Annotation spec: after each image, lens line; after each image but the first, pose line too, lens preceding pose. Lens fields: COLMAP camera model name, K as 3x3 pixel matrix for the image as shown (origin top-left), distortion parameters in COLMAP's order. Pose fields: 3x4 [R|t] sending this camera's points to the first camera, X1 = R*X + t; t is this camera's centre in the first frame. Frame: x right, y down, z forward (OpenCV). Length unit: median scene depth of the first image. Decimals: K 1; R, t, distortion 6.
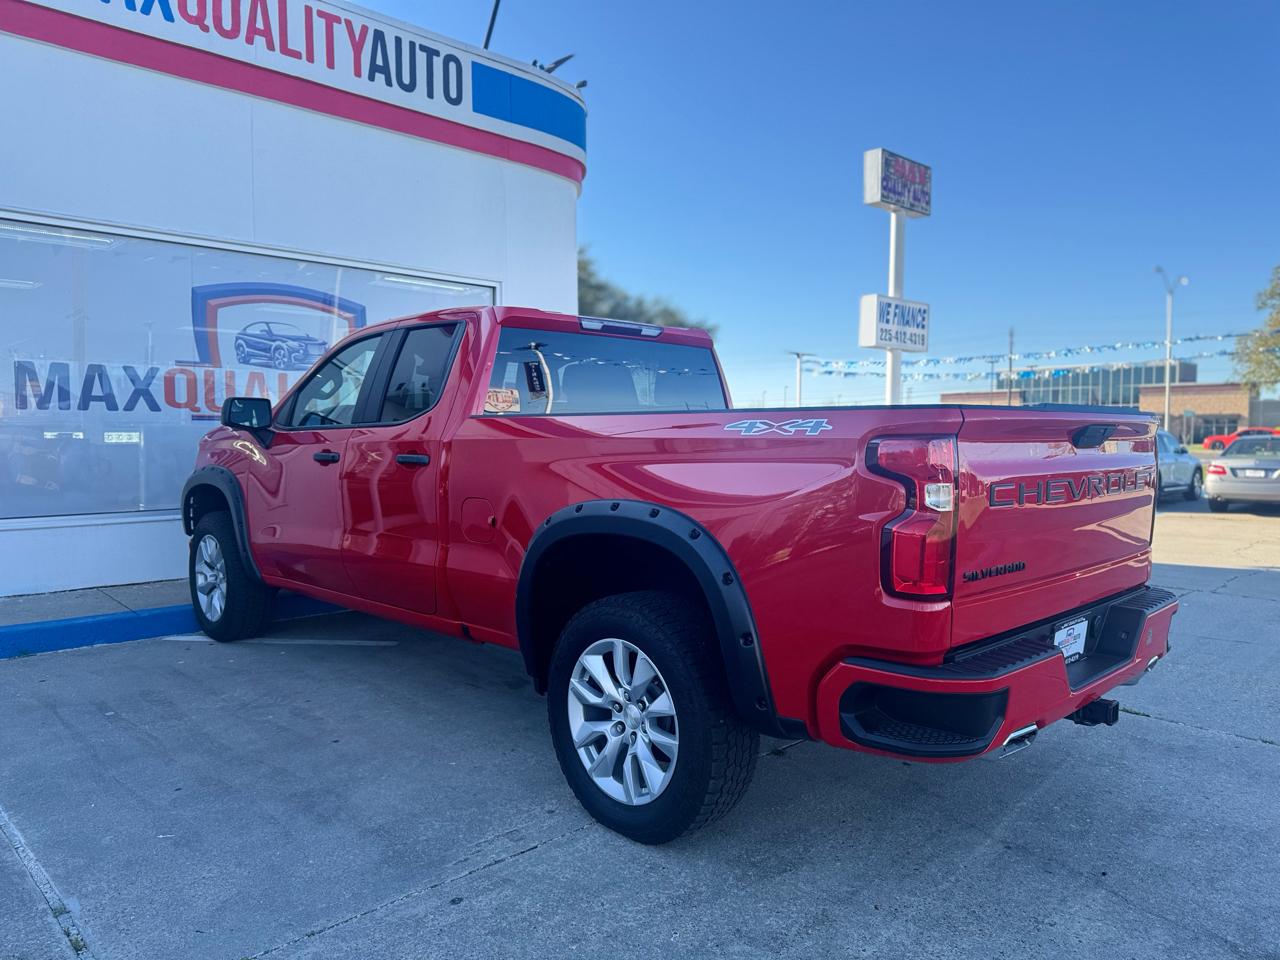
lens RADIAL K [[913.8, 0, 646.5], [0, 913.8, 480.5], [0, 0, 1]] dist [0.021760, -0.033161]
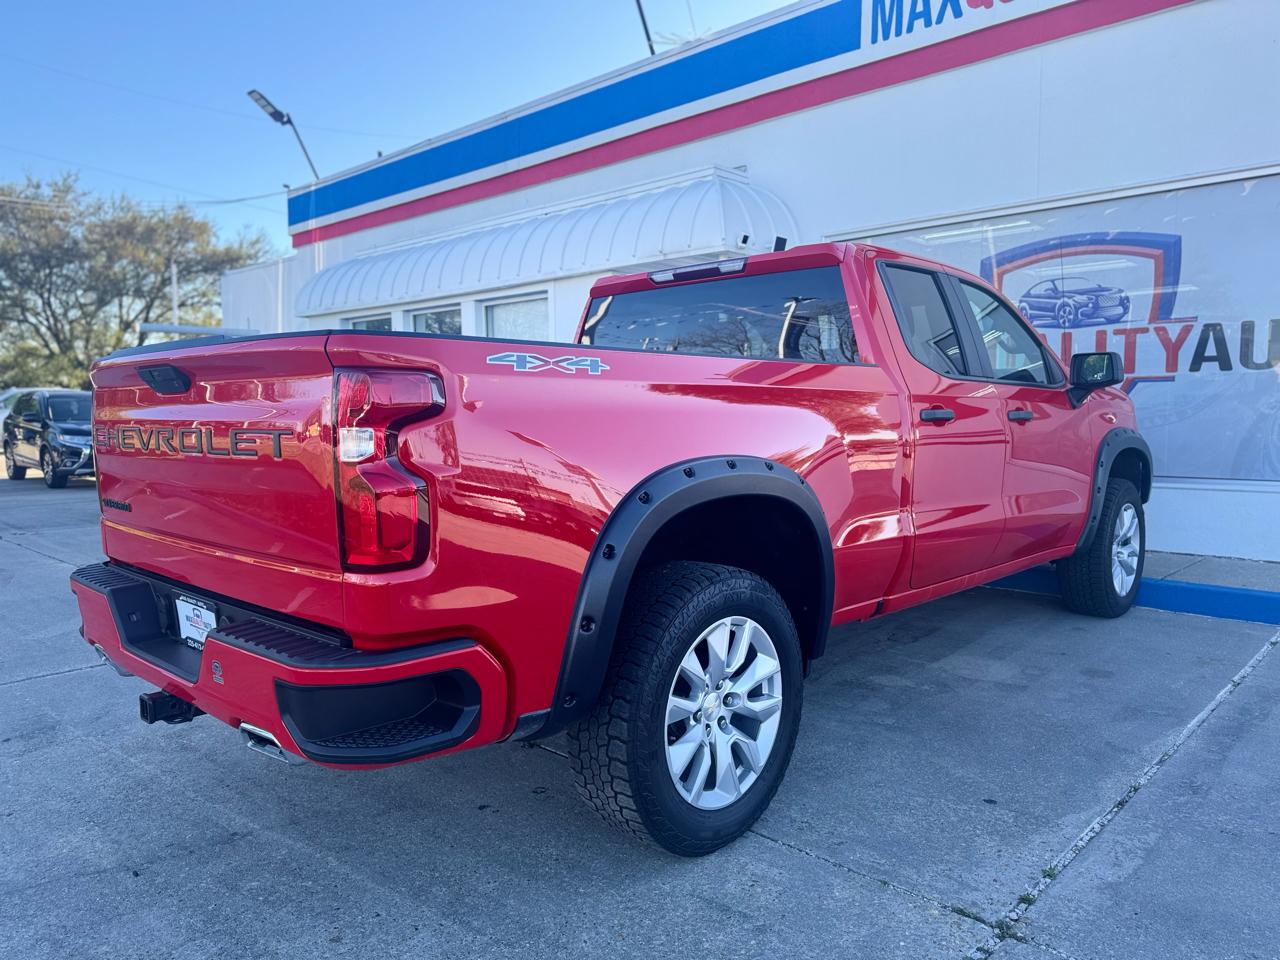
lens RADIAL K [[913.8, 0, 642.2], [0, 913.8, 479.4], [0, 0, 1]] dist [0.021760, -0.033161]
pose [[0.023110, 0.076256, -0.996820, 0.839899], [-0.041305, 0.996308, 0.075259, -0.033137], [0.998879, 0.039435, 0.026174, 0.880515]]
